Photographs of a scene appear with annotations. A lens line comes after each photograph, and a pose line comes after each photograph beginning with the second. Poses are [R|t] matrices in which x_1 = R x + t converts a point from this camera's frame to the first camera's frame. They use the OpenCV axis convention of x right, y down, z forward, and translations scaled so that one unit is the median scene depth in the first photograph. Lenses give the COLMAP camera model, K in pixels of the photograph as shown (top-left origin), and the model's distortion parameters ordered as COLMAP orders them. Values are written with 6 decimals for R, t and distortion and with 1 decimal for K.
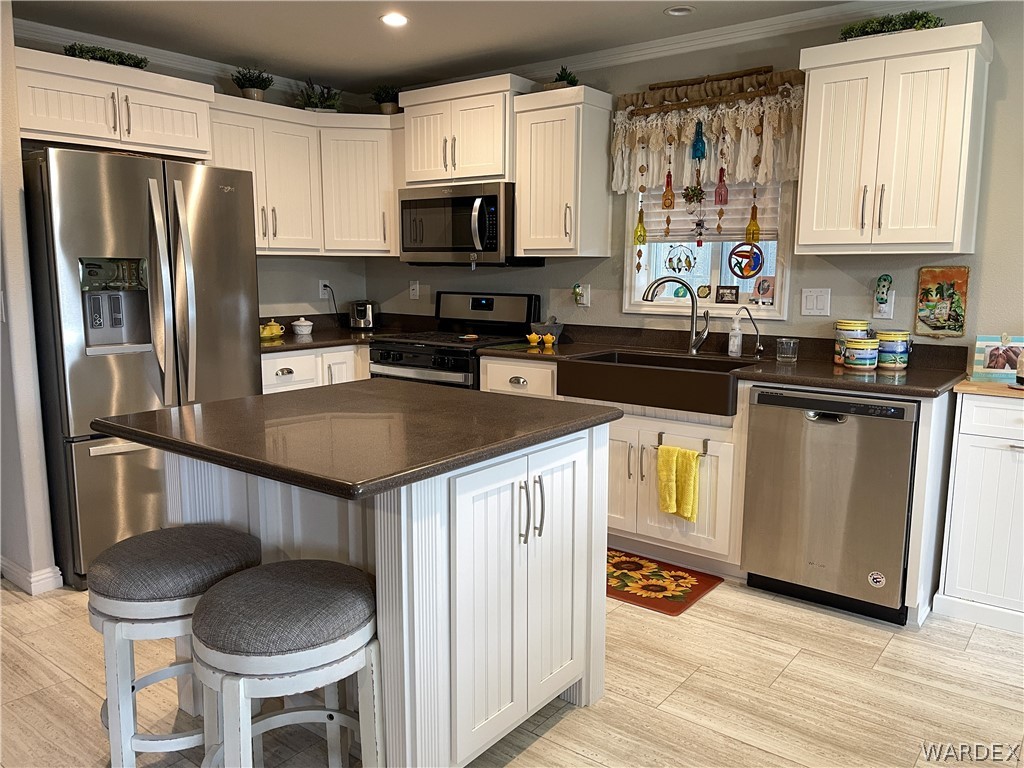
lens RADIAL K [[778.5, 0, 521.0], [0, 778.5, 384.4], [0, 0, 1]] dist [0.045196, -0.024598]
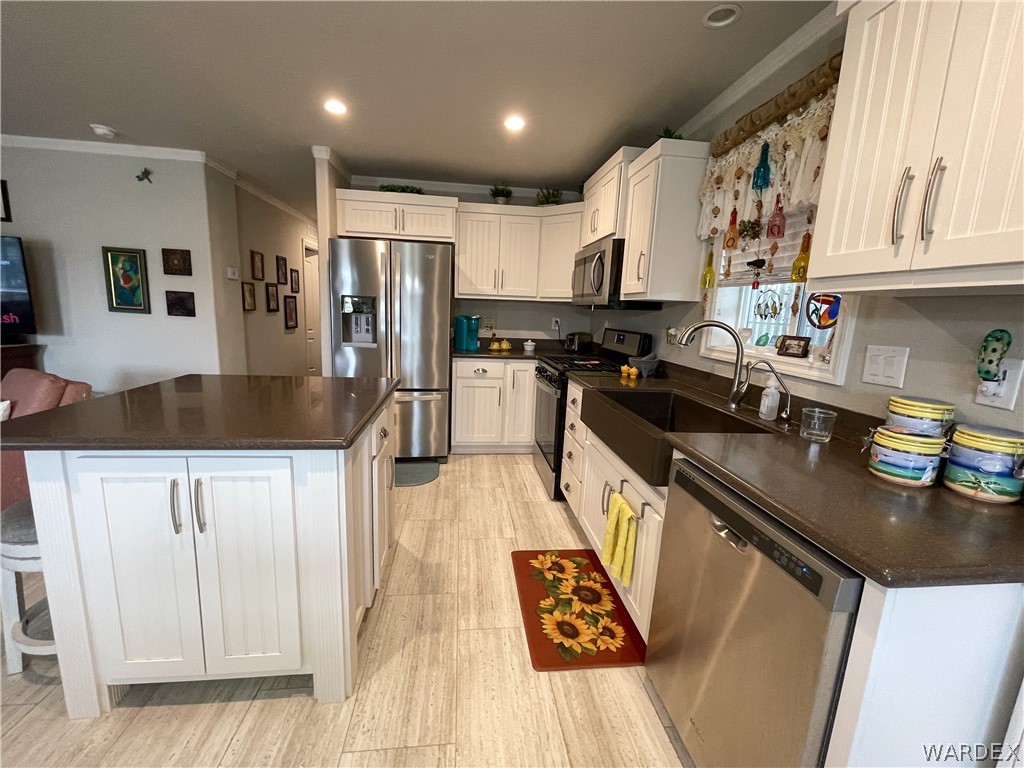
lens RADIAL K [[415.6, 0, 509.3], [0, 415.6, 381.8], [0, 0, 1]] dist [-0.002545, 0.000129]
pose [[0.692301, 0.147753, -0.706321, 0.431026], [-0.145752, 0.987270, 0.063665, -0.070232], [0.706736, 0.058873, 0.705023, 0.540040]]
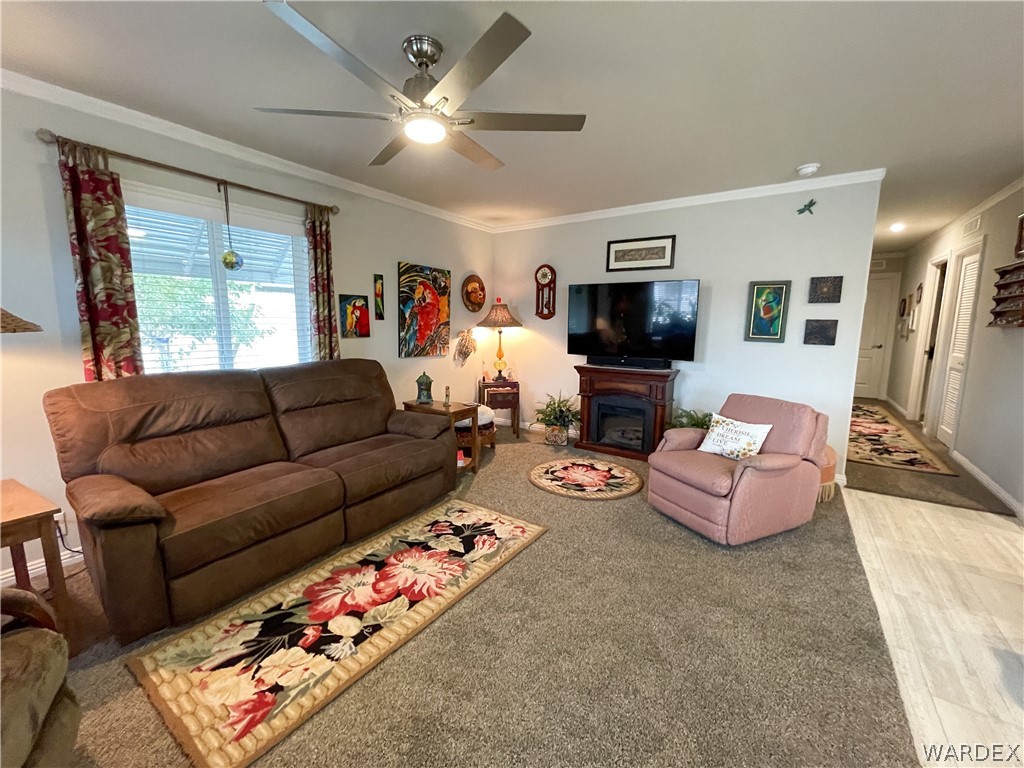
lens RADIAL K [[415.6, 0, 507.7], [0, 415.6, 381.8], [0, 0, 1]] dist [-0.002545, 0.000129]
pose [[0.055094, 0.136515, -0.989105, 0.076196], [-0.153509, 0.979990, 0.126706, 0.028981], [0.986610, 0.144855, 0.074948, -0.121992]]
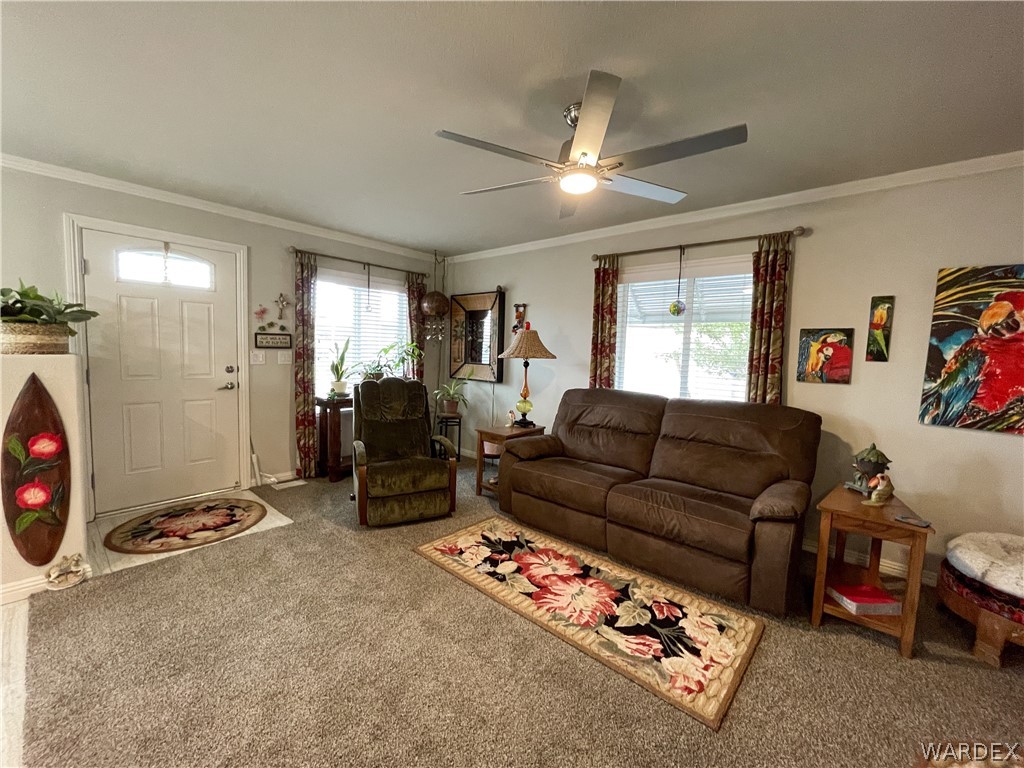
lens RADIAL K [[415.6, 0, 507.5], [0, 415.6, 382.0], [0, 0, 1]] dist [-0.002545, 0.000129]
pose [[-0.997217, -0.036752, 0.064862, -0.435913], [-0.021073, 0.973520, 0.227626, -0.061782], [-0.071510, 0.225626, -0.971586, 0.395301]]
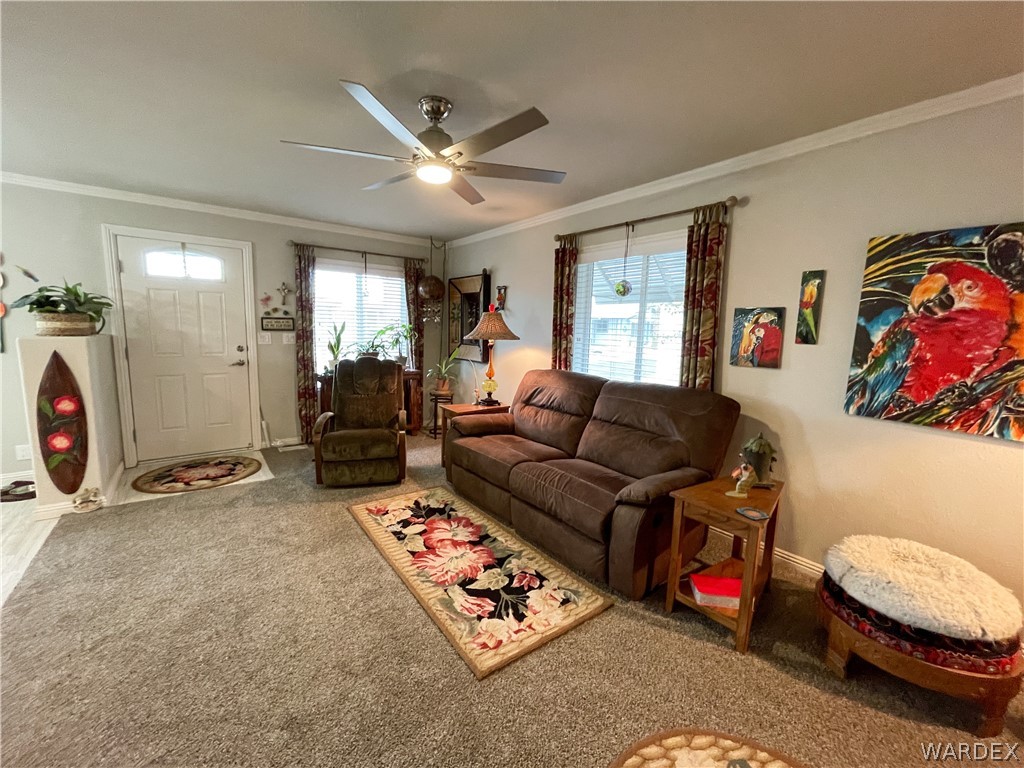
lens RADIAL K [[415.6, 0, 508.9], [0, 415.6, 381.4], [0, 0, 1]] dist [-0.002545, 0.000129]
pose [[-0.963981, -0.060948, 0.258894, -0.767311], [0.012518, 0.961915, 0.273060, -0.073561], [-0.265676, 0.266466, -0.926505, 0.382586]]
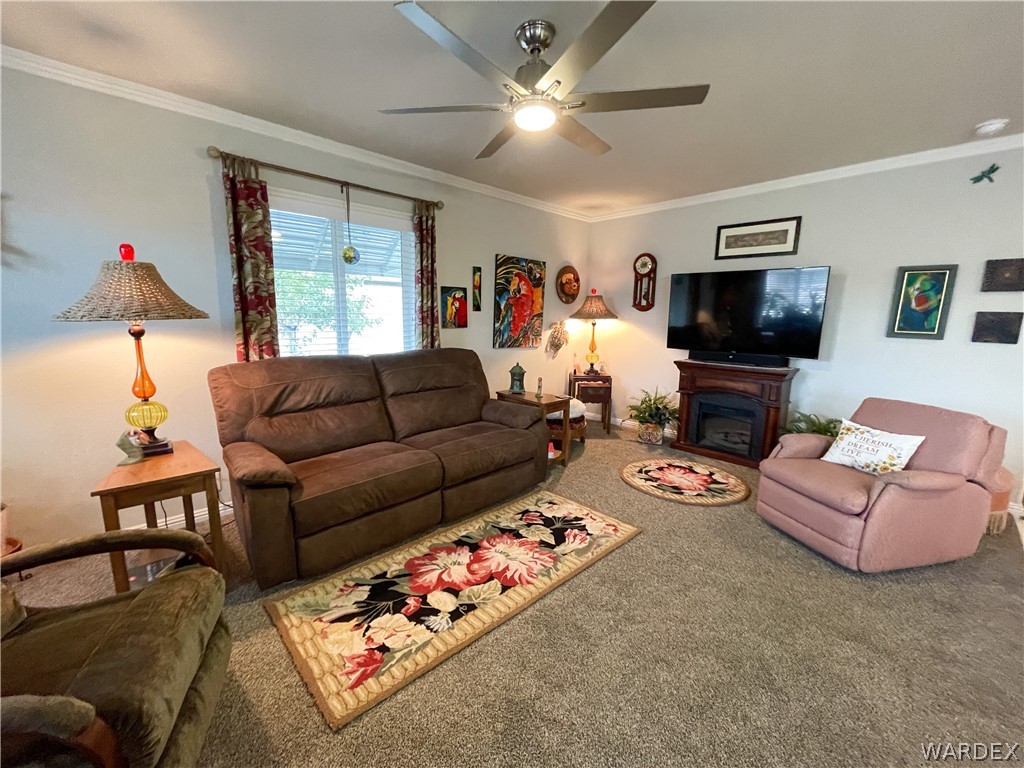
lens RADIAL K [[415.6, 0, 507.5], [0, 415.6, 381.6], [0, 0, 1]] dist [-0.002545, 0.000129]
pose [[-0.152731, 0.150823, -0.976691, 0.071122], [-0.157530, 0.971935, 0.174722, 0.035467], [0.975632, 0.180543, -0.124686, -0.139684]]
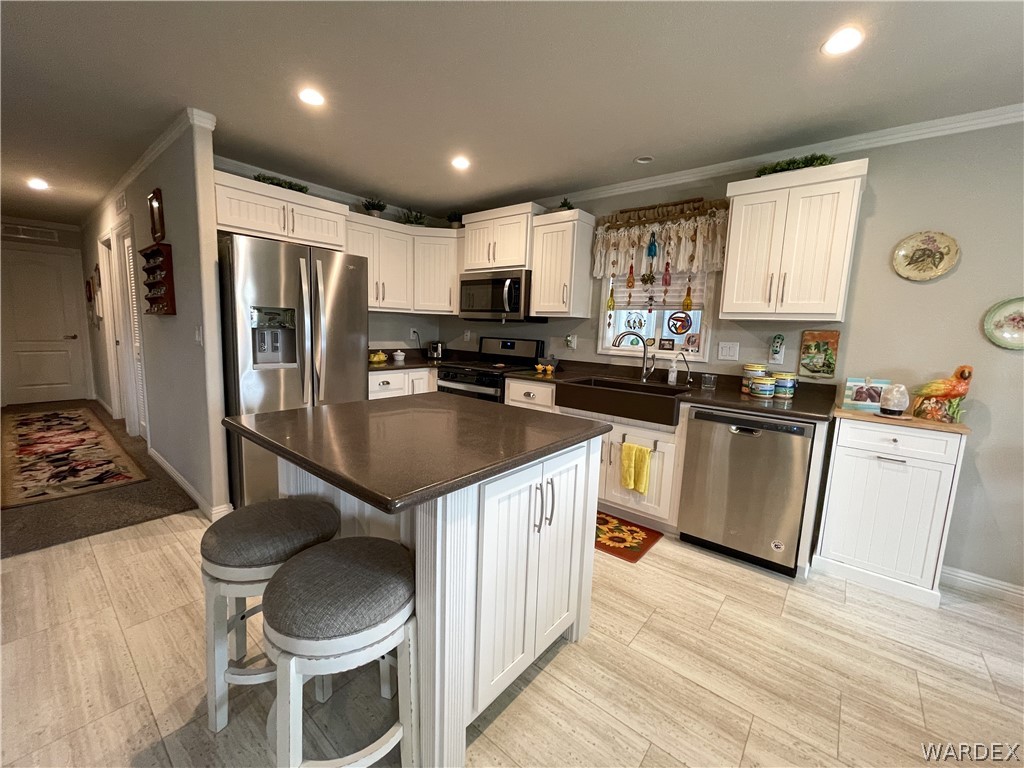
lens RADIAL K [[415.6, 0, 508.7], [0, 415.6, 381.0], [0, 0, 1]] dist [-0.002545, 0.000129]
pose [[0.998488, 0.037400, -0.040280, -0.014786], [-0.038306, 0.999025, -0.021960, -0.014359], [0.039419, 0.023470, 0.998947, 0.190763]]
